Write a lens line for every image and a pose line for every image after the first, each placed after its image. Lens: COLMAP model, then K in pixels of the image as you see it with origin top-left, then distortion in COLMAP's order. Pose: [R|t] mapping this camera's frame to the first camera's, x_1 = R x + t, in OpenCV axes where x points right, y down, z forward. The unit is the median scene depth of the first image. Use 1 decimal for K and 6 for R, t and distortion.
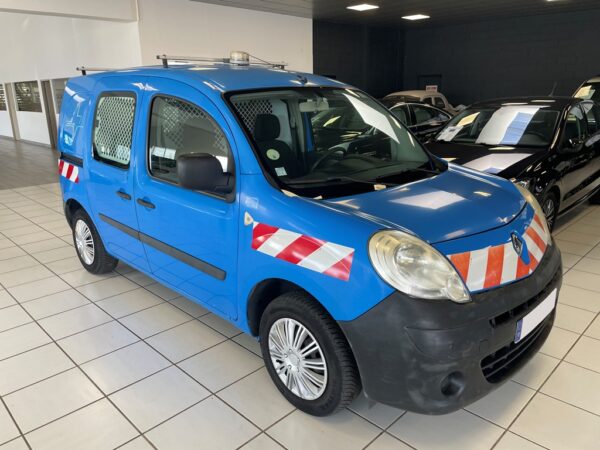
lens RADIAL K [[452.3, 0, 300.2], [0, 452.3, 223.8], [0, 0, 1]] dist [0.057754, 0.003913]
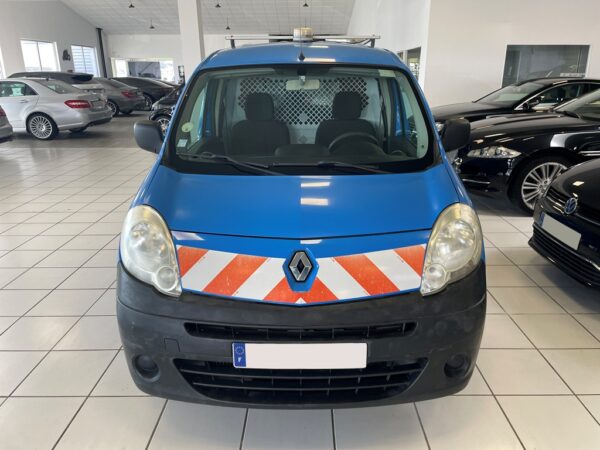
lens RADIAL K [[452.3, 0, 300.2], [0, 452.3, 223.8], [0, 0, 1]] dist [0.057754, 0.003913]
pose [[0.695361, 0.229721, -0.680956, 0.717761], [-0.192248, 0.972463, 0.131747, -0.094521], [0.692470, 0.039301, 0.720376, 0.302238]]
